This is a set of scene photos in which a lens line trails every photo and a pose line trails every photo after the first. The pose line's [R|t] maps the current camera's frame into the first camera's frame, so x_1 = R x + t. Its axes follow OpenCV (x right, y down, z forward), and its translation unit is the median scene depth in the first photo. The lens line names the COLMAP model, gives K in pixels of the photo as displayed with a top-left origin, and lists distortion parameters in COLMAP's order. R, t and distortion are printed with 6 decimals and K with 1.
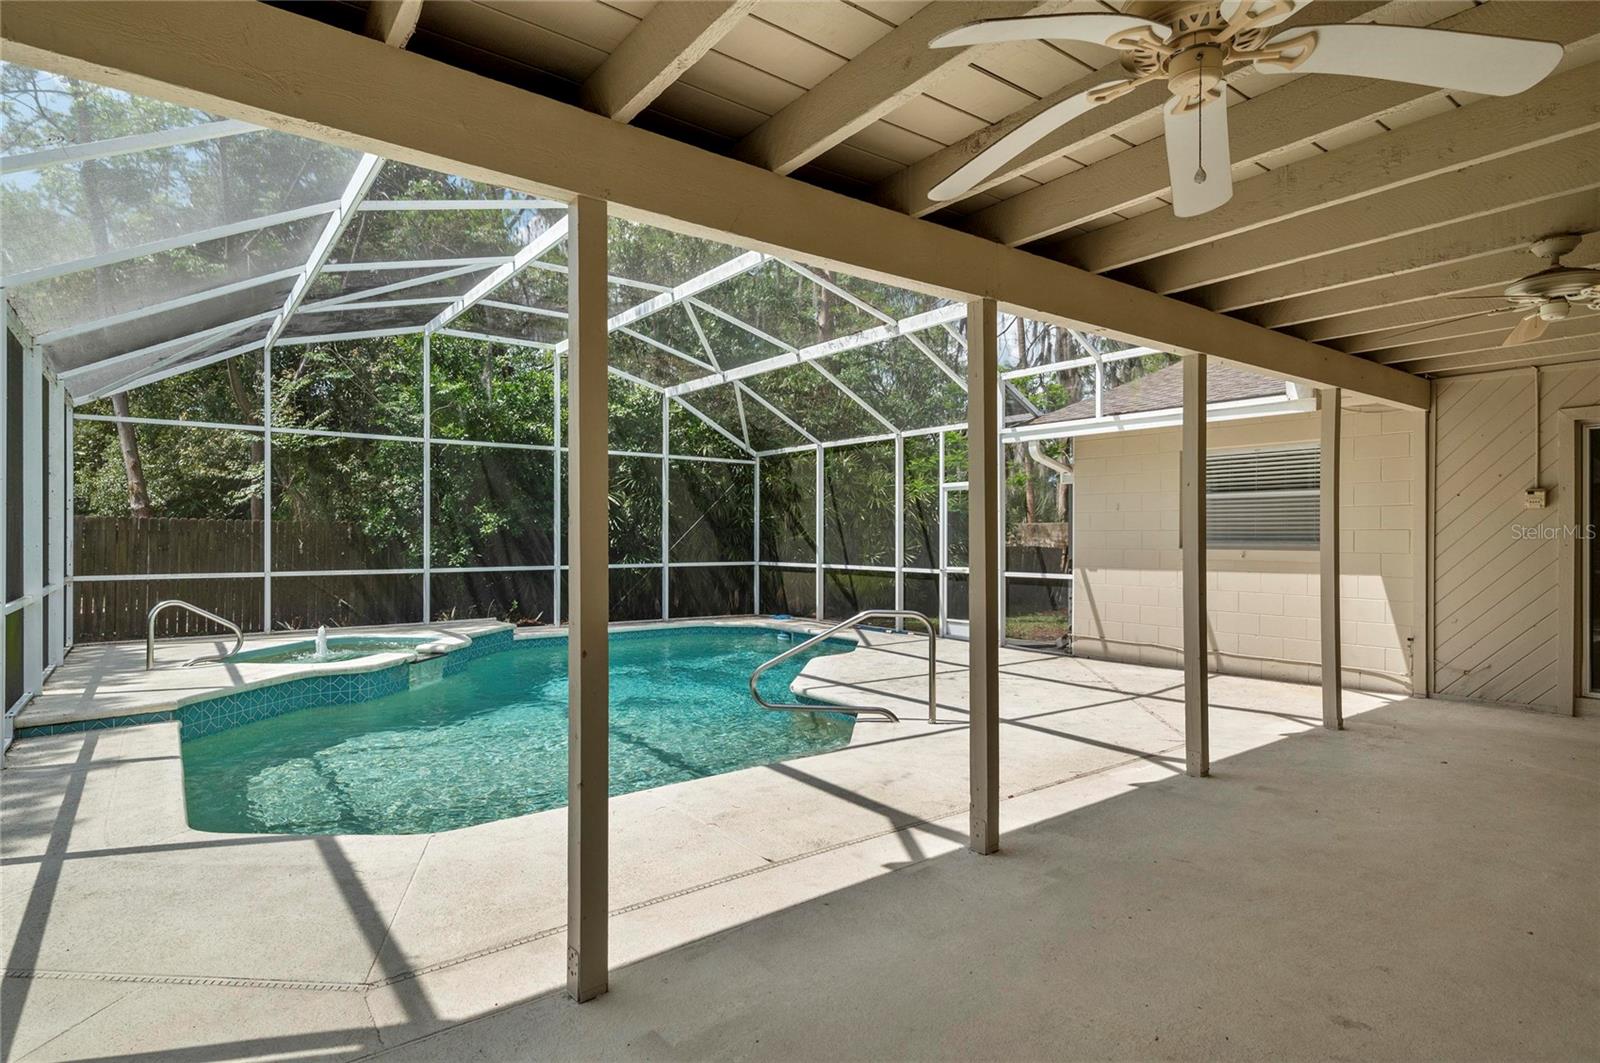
lens RADIAL K [[835.2, 0, 800.0], [0, 835.2, 531.5], [0, 0, 1]] dist [0.001498, 0.000516]
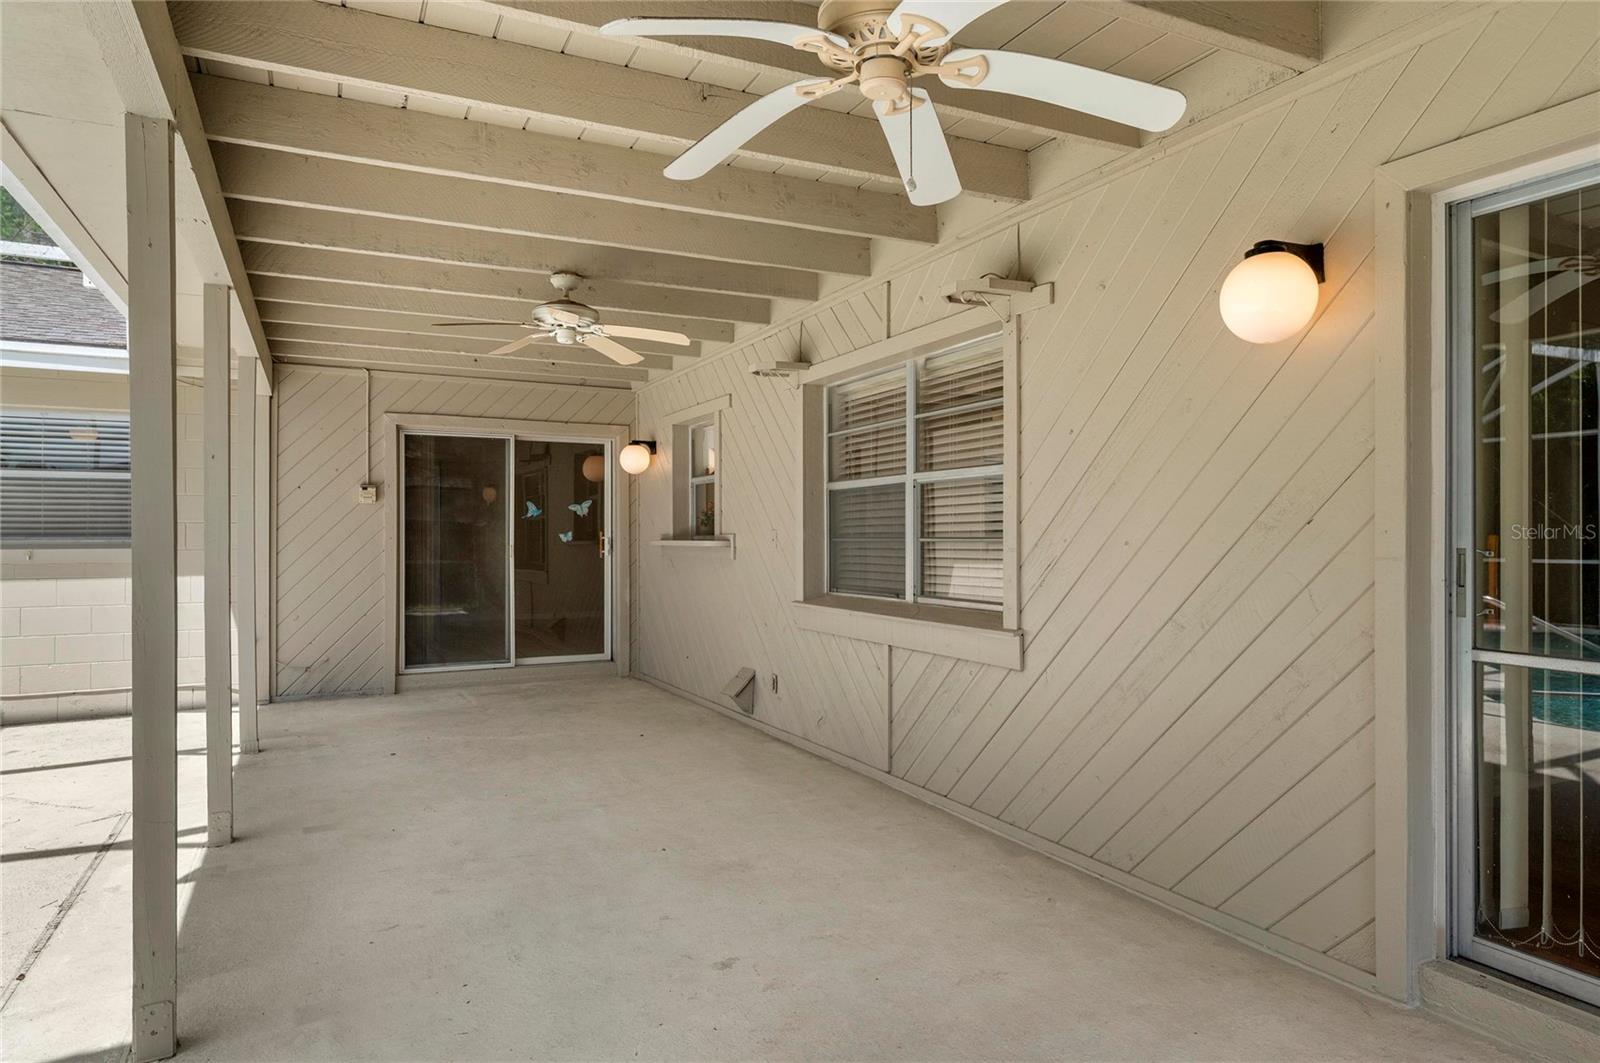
lens RADIAL K [[948.8, 0, 800.0], [0, 948.8, 531.5], [0, 0, 1]] dist [0.001781, -0.000862]
pose [[0.184778, 0.000596, 0.982780, -0.198923], [-0.003272, 0.999995, 0.000009, 0.005955], [-0.982775, -0.003217, 0.184779, 0.240643]]
